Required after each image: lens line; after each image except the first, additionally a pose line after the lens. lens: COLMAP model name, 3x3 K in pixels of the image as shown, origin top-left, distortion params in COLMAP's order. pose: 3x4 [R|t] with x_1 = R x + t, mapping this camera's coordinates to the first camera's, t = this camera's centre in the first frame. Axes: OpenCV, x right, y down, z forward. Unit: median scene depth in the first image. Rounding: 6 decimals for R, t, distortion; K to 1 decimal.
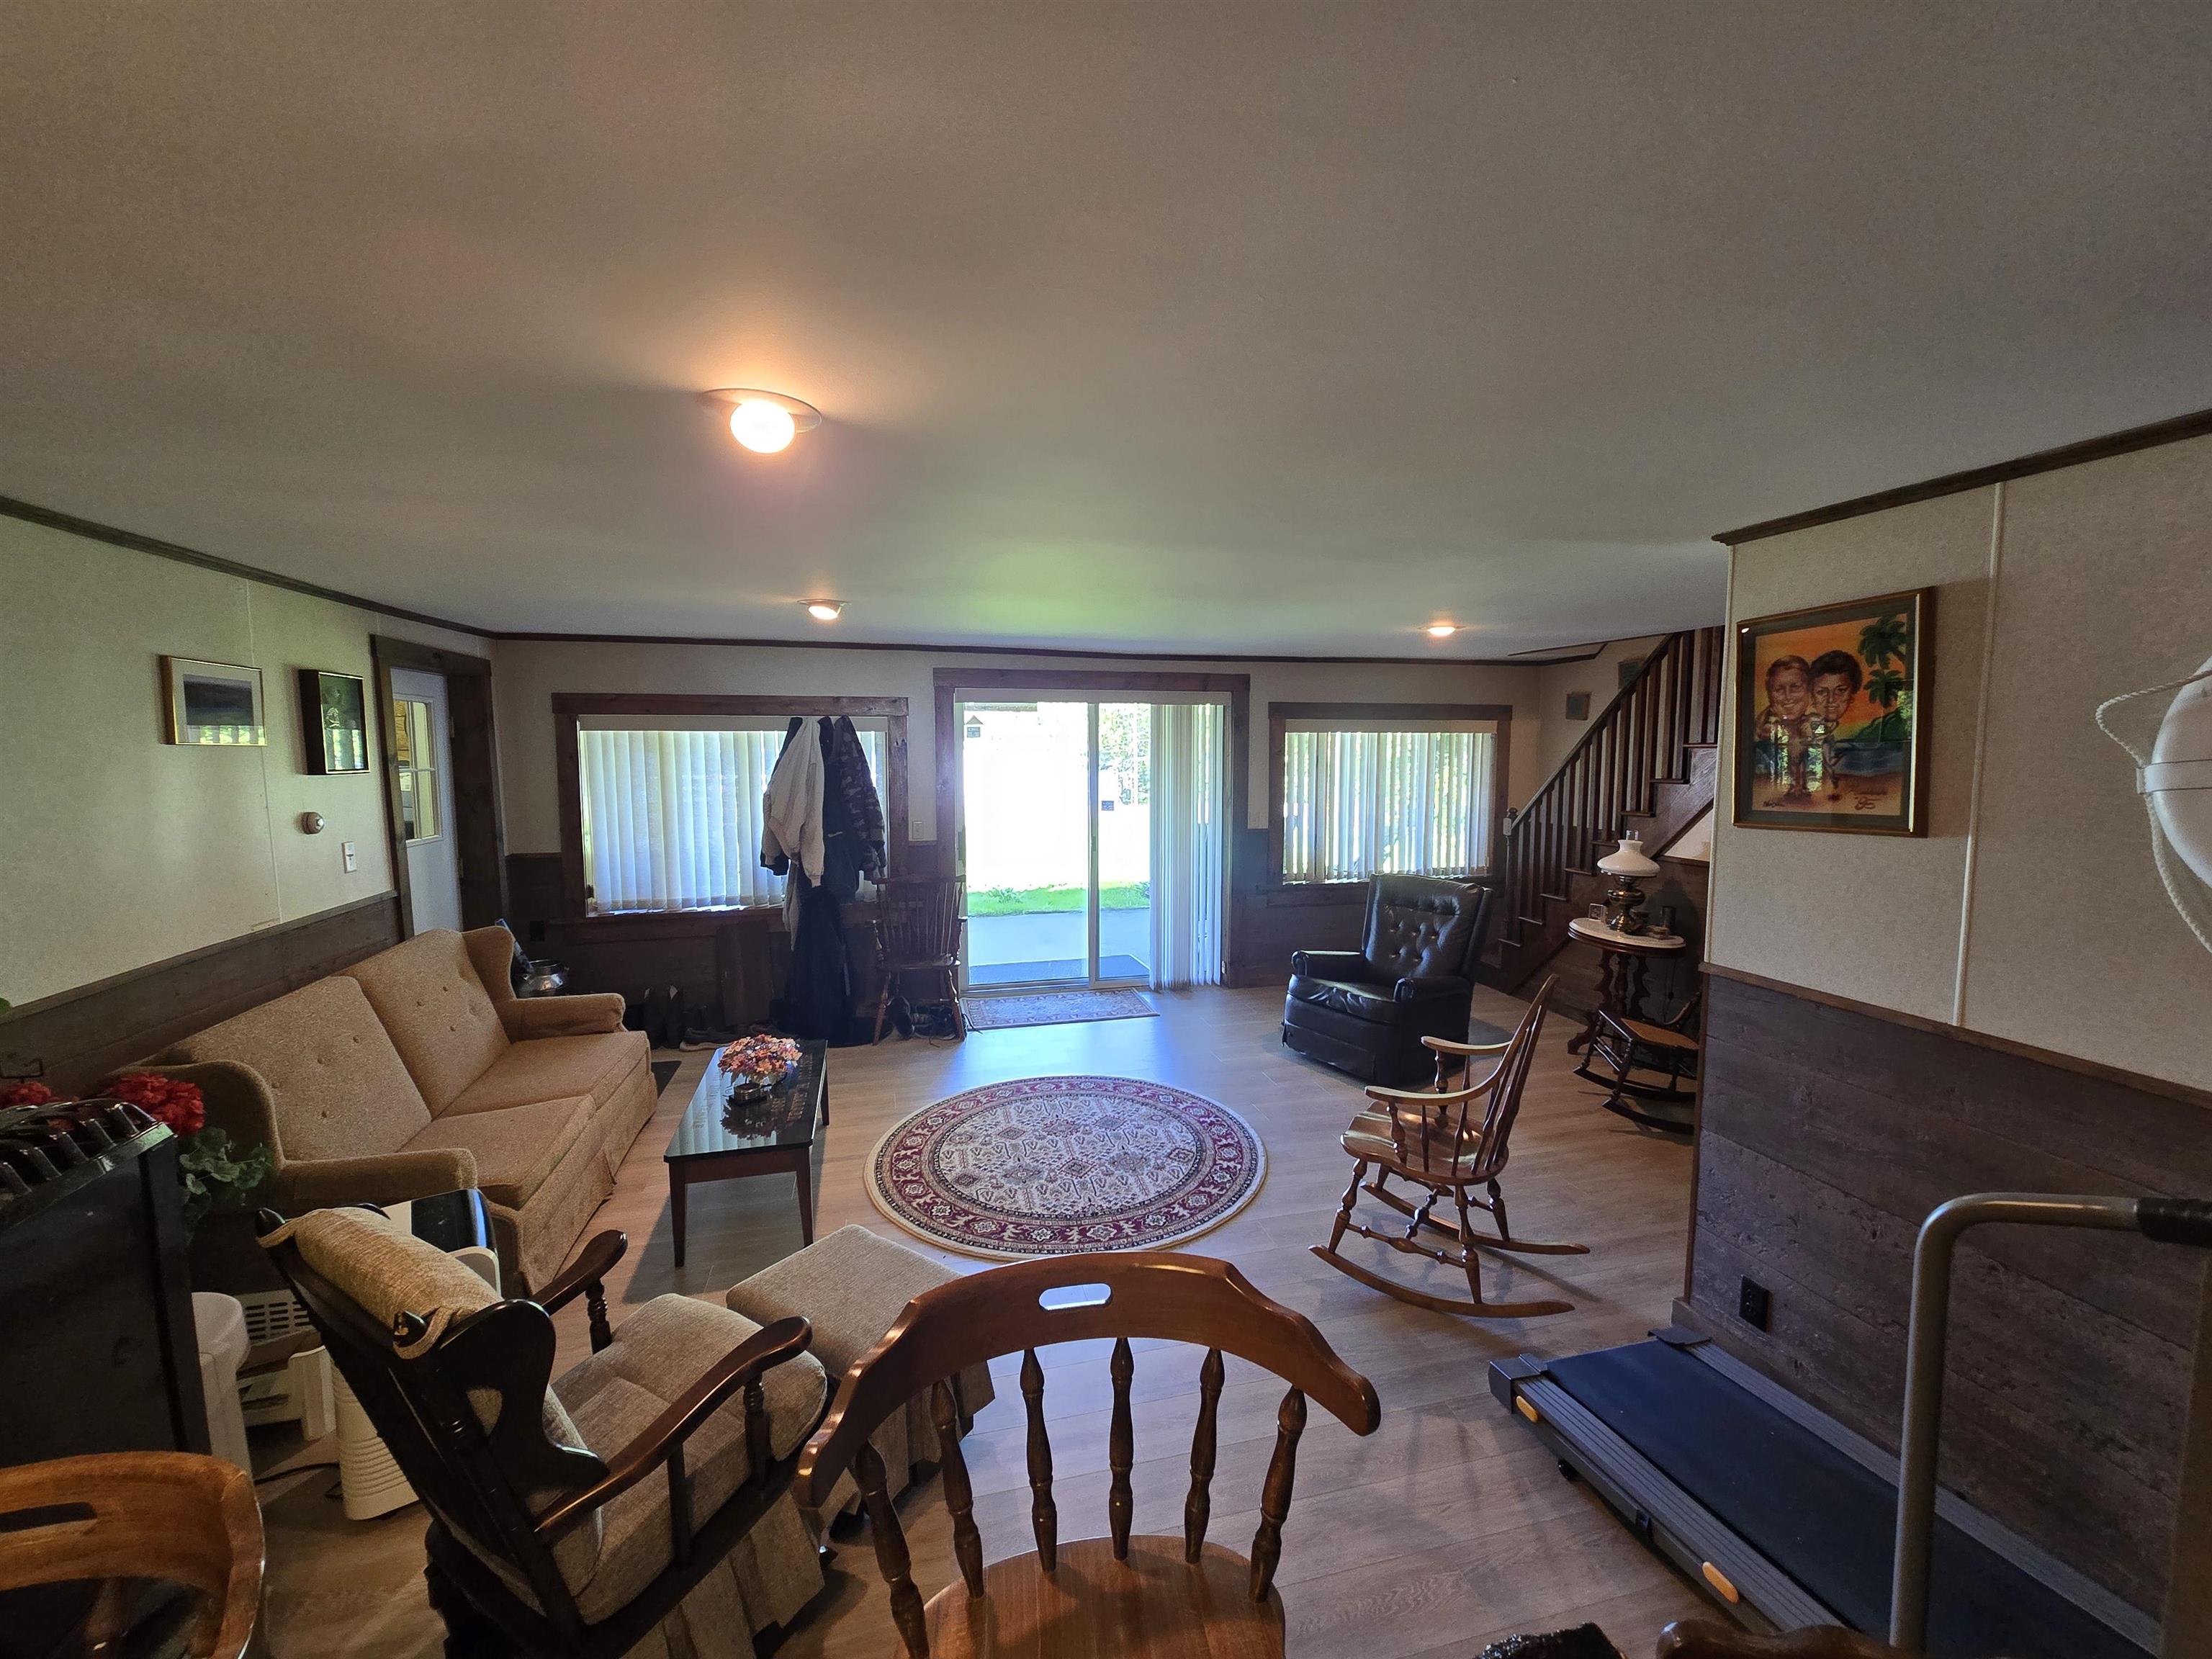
lens RADIAL K [[896.1, 0, 1114.9], [0, 896.1, 827.1], [0, 0, 1]] dist [0.002026, 0.000058]
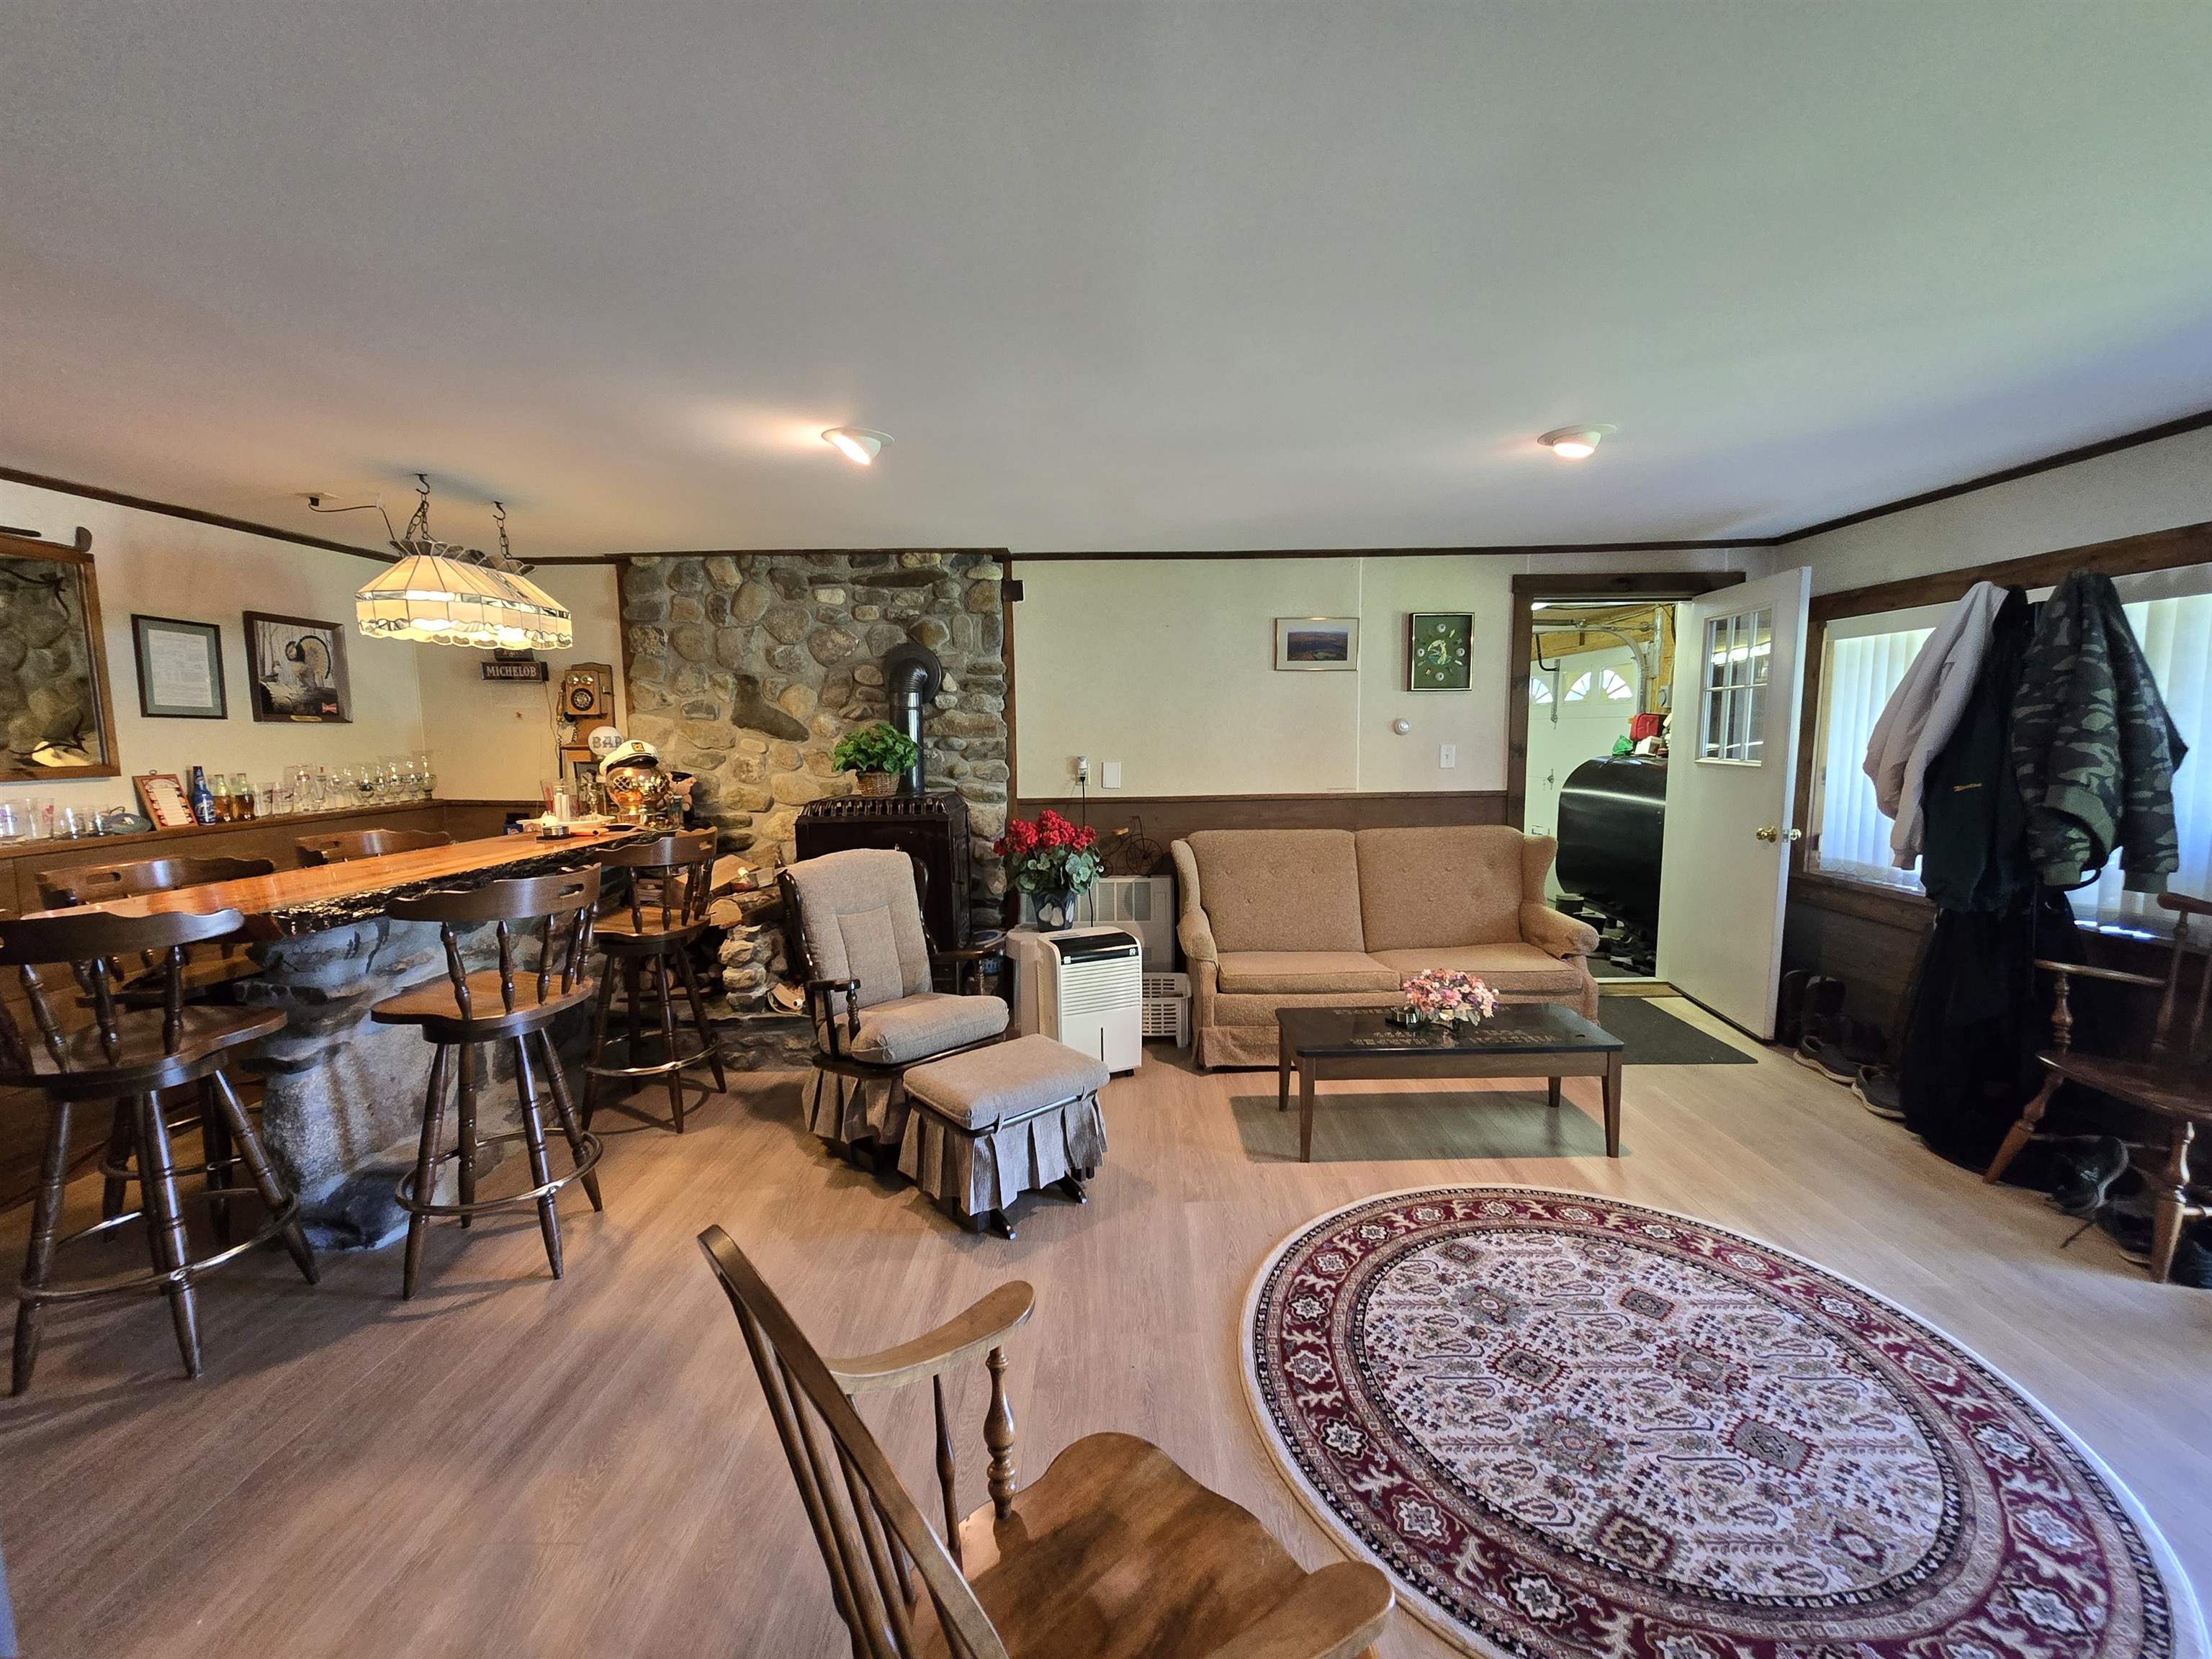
lens RADIAL K [[896.1, 0, 1114.9], [0, 896.1, 827.1], [0, 0, 1]] dist [0.002026, 0.000058]
pose [[-0.249460, 0.109622, -0.962161, 0.492488], [-0.078994, 0.987957, 0.133042, 0.000408], [0.965158, 0.109194, -0.237796, 0.816334]]
